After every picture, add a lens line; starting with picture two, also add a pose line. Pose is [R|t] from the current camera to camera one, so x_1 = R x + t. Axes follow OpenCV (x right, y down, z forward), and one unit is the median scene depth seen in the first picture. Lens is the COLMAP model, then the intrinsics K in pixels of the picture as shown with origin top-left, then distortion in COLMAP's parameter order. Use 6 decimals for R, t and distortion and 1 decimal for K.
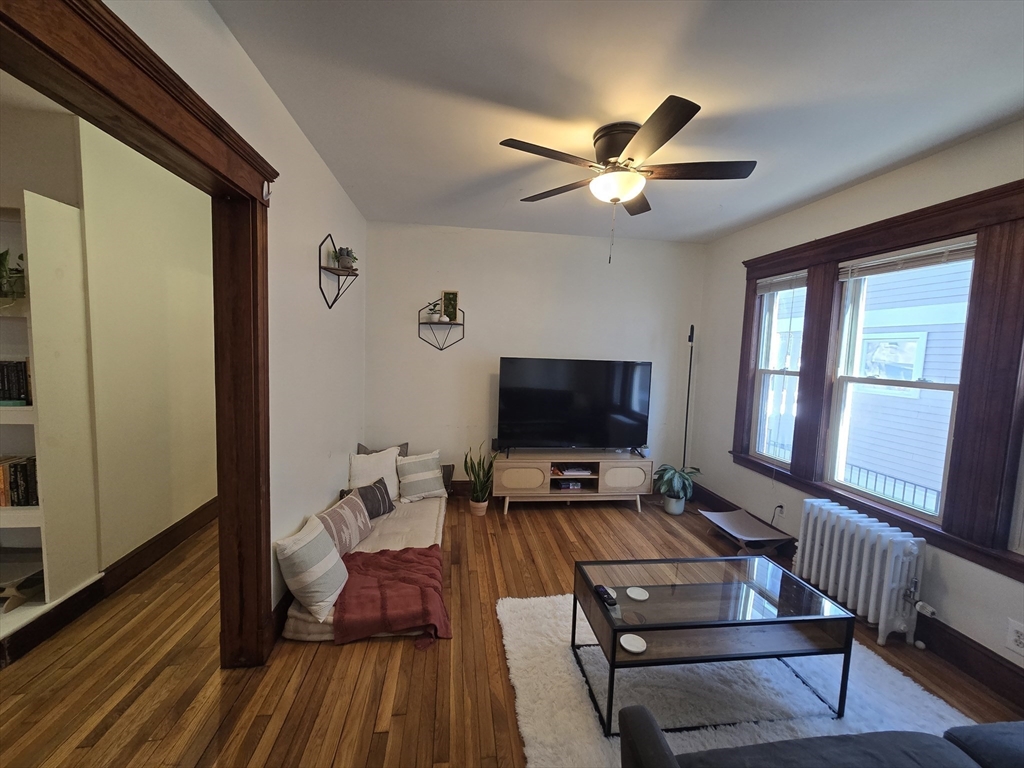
lens RADIAL K [[420.0, 0, 508.9], [0, 420.0, 385.1], [0, 0, 1]] dist [-0.004870, 0.001120]
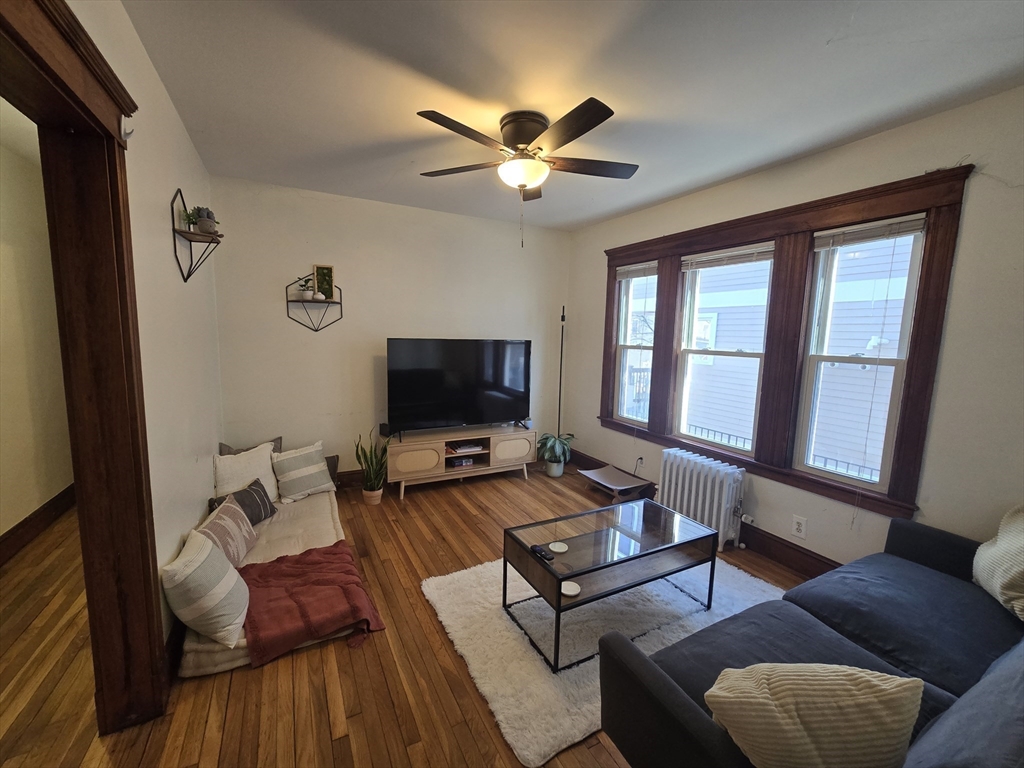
lens RADIAL K [[420.0, 0, 508.6], [0, 420.0, 386.7], [0, 0, 1]] dist [-0.004870, 0.001120]
pose [[0.937117, -0.056147, 0.344471, -0.131418], [0.038065, 0.997530, 0.059037, -0.003460], [-0.346935, -0.042212, 0.936939, 0.007205]]
